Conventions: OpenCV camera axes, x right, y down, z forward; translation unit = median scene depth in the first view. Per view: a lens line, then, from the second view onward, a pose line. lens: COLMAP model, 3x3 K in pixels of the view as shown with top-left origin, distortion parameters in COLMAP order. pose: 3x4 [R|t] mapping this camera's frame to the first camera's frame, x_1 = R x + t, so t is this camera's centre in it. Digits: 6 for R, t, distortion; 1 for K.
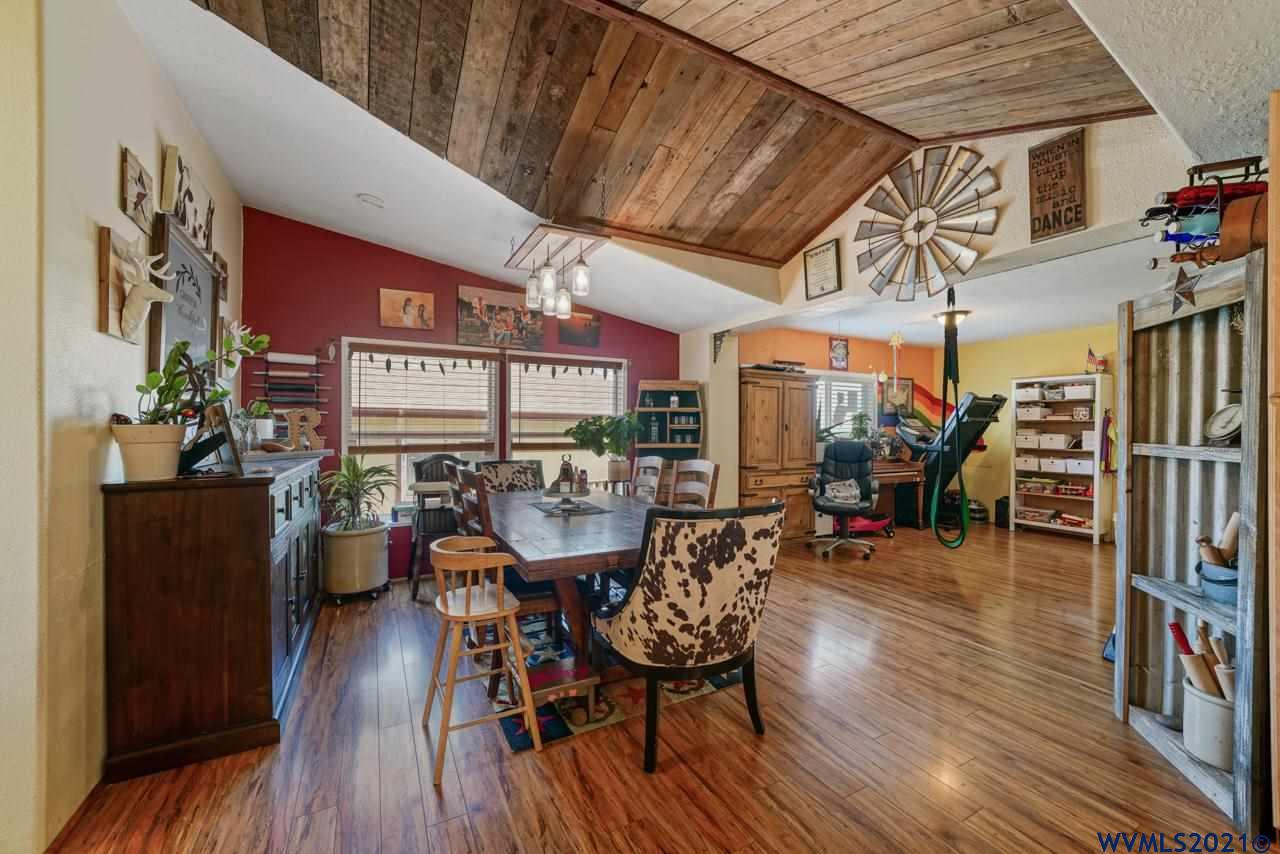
lens RADIAL K [[492.1, 0, 639.9], [0, 492.1, 432.1], [0, 0, 1]] dist [-0.007734, 0.000767]
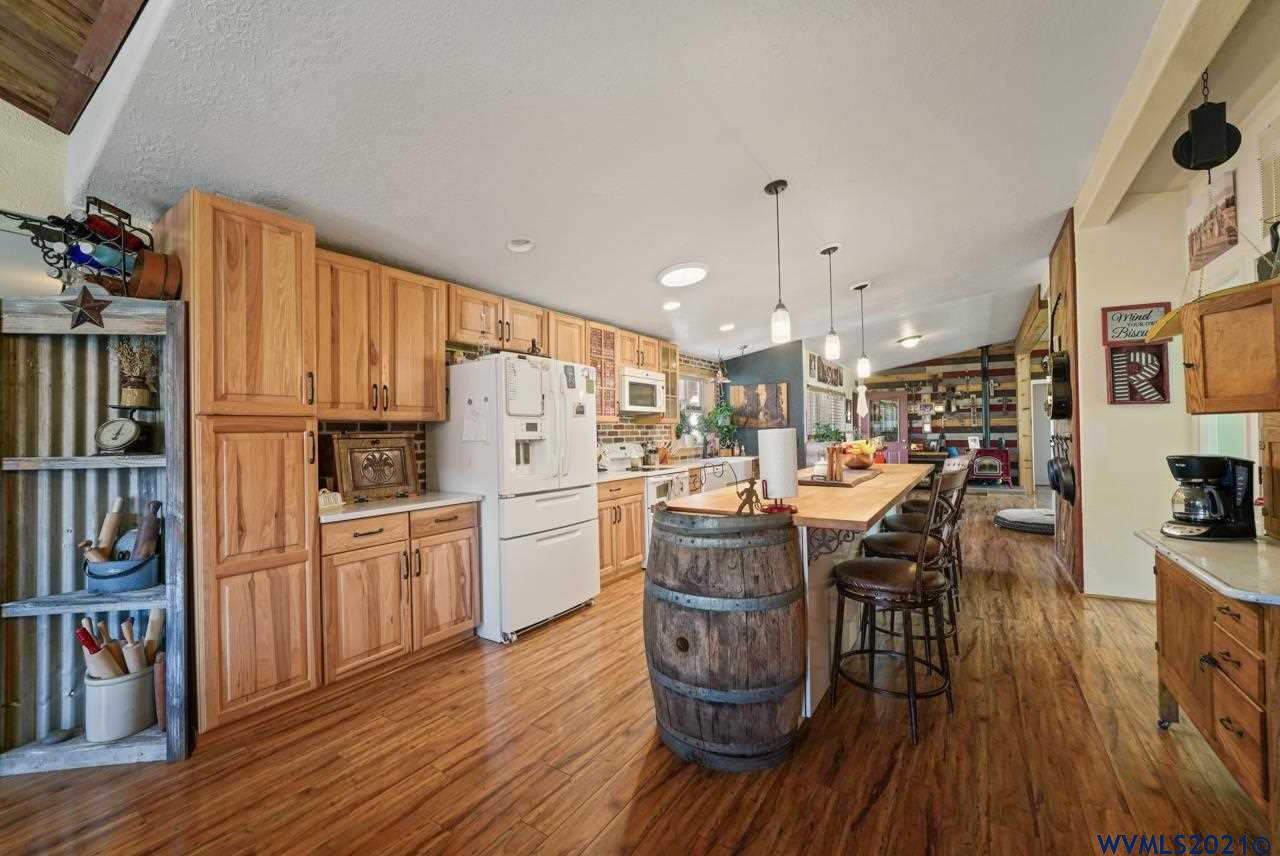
lens RADIAL K [[508.4, 0, 637.4], [0, 508.4, 426.1], [0, 0, 1]] dist [-0.011525, 0.000010]
pose [[-0.460958, 0.015978, 0.887278, -0.237192], [0.023227, 0.999713, -0.005936, -0.001774], [-0.887118, 0.017873, -0.461197, 0.267832]]
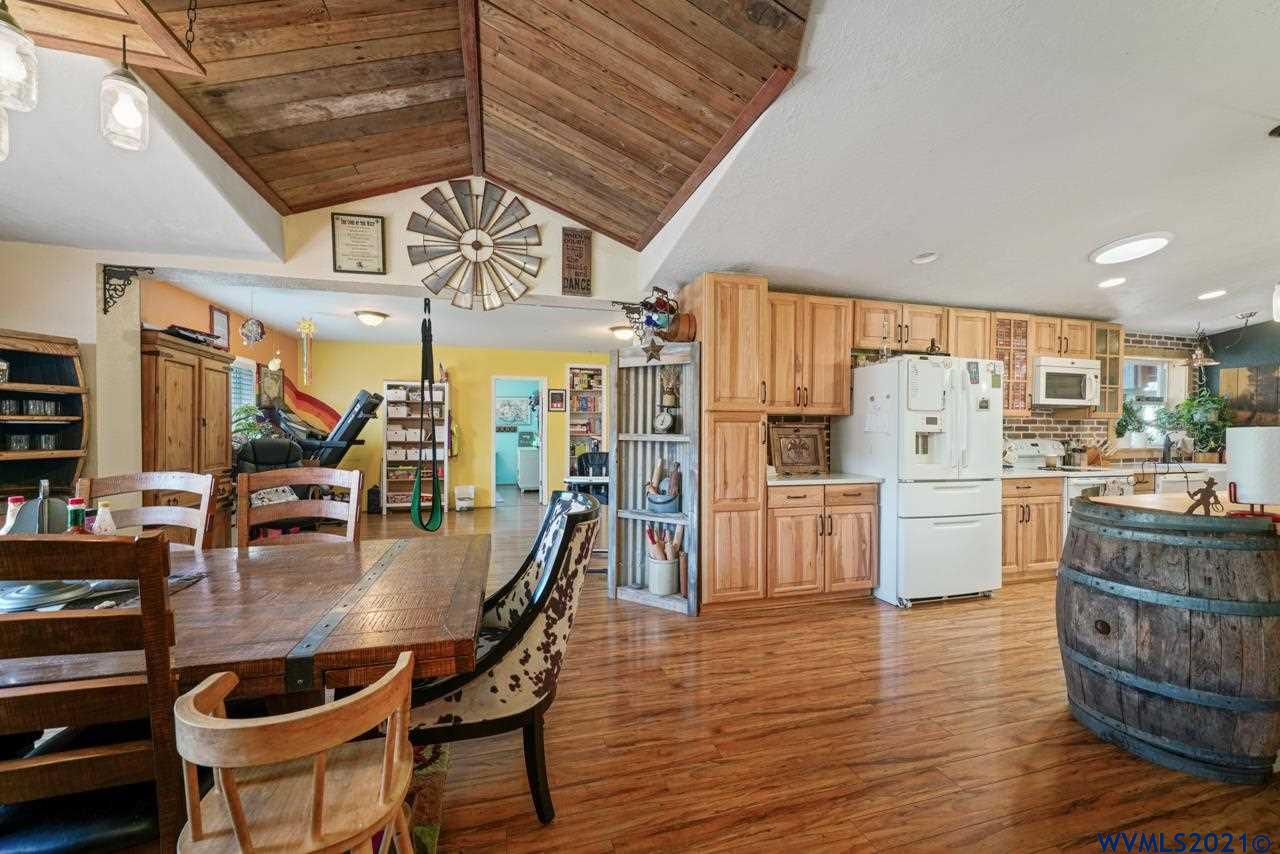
lens RADIAL K [[492.1, 0, 639.9], [0, 492.1, 432.1], [0, 0, 1]] dist [-0.007734, 0.000767]
pose [[0.224047, -0.012826, 0.974494, -0.447109], [0.004103, 0.999917, 0.012218, -0.001682], [-0.974570, 0.001261, 0.224081, 0.375492]]
